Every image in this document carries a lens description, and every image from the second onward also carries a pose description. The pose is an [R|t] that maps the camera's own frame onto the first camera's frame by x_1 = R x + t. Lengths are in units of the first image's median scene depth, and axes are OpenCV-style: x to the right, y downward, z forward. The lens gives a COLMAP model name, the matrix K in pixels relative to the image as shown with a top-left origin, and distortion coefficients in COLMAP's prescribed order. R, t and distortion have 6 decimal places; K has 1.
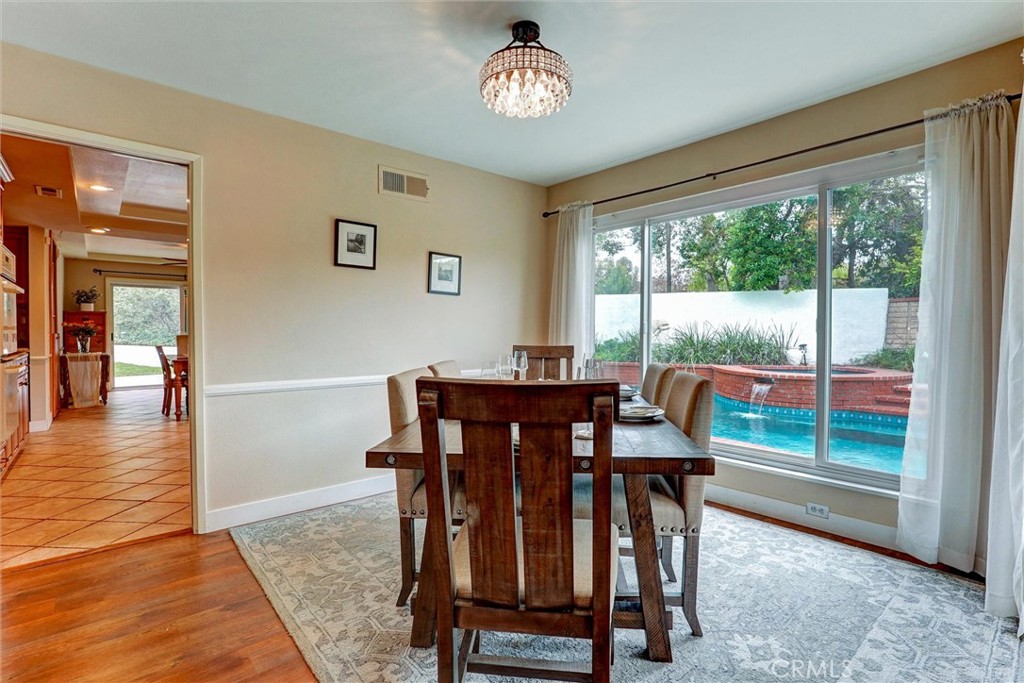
lens RADIAL K [[493.3, 0, 524.2], [0, 493.3, 336.9], [0, 0, 1]] dist [-0.024958, 0.007557]
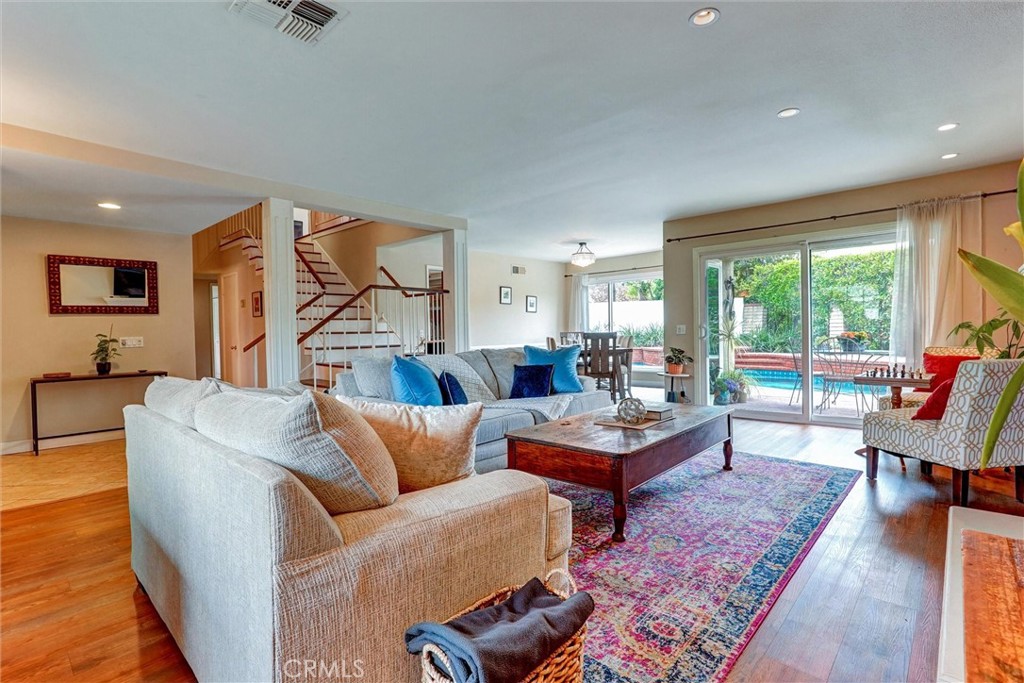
lens RADIAL K [[493.3, 0, 524.2], [0, 493.3, 336.9], [0, 0, 1]] dist [-0.024958, 0.007557]
pose [[0.993038, -0.024677, 0.115185, -0.286625], [0.024947, 0.999688, -0.000905, 0.022175], [-0.115126, 0.003772, 0.993344, -0.857337]]
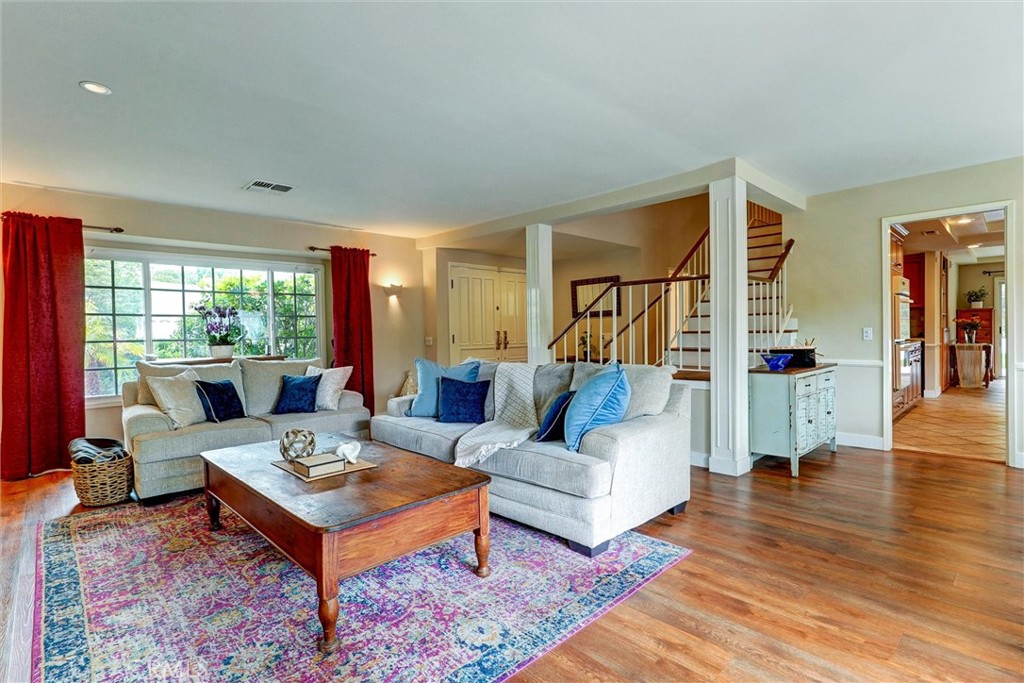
lens RADIAL K [[493.3, 0, 524.2], [0, 493.3, 336.9], [0, 0, 1]] dist [-0.024958, 0.007557]
pose [[0.056487, 0.009186, -0.998361, 0.291887], [0.001940, 0.999955, 0.009310, 0.003664], [0.998401, -0.002463, 0.056466, -0.219728]]
